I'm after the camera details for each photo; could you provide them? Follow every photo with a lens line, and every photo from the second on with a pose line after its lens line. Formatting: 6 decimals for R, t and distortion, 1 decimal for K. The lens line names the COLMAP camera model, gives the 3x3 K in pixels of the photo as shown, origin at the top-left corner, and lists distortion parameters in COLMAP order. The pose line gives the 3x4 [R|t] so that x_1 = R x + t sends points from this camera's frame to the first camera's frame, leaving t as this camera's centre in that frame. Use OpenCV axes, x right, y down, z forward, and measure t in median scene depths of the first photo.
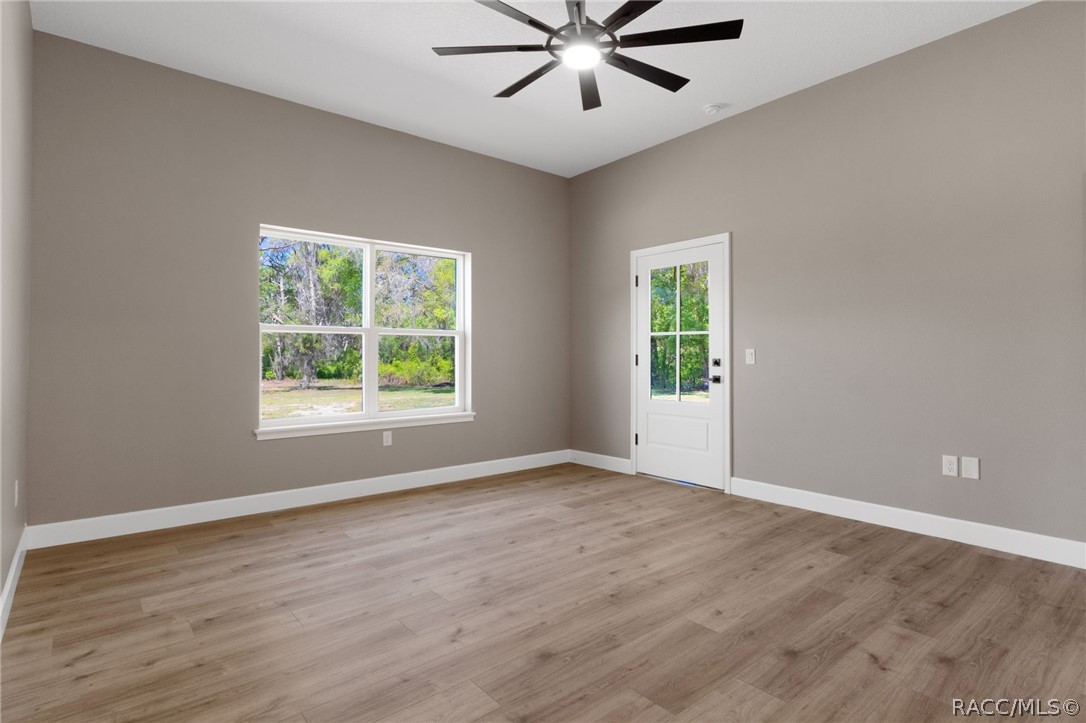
lens RADIAL K [[552.3, 0, 545.9], [0, 552.3, 355.2], [0, 0, 1]] dist [0.000633, 0.000346]
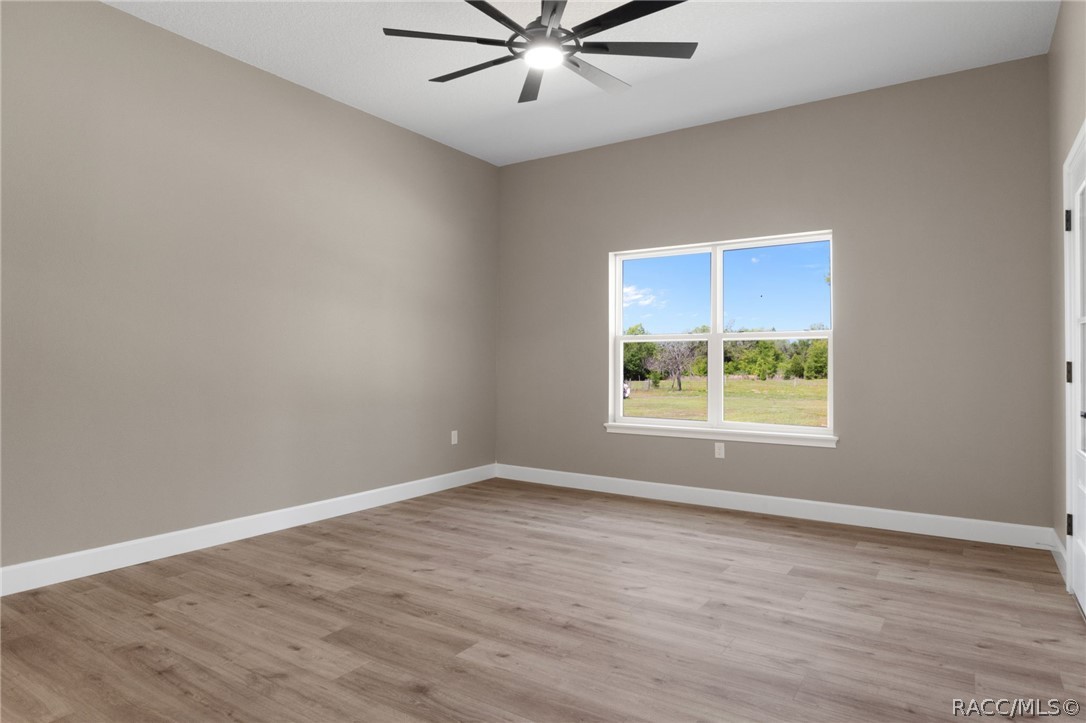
lens RADIAL K [[641.9, 0, 535.4], [0, 641.9, 360.9], [0, 0, 1]] dist [-0.001101, -0.000941]
pose [[0.275298, -0.000740, -0.961359, 1.027394], [0.001132, 0.999999, -0.000445, -0.002316], [0.961358, -0.000966, 0.275298, 0.602618]]
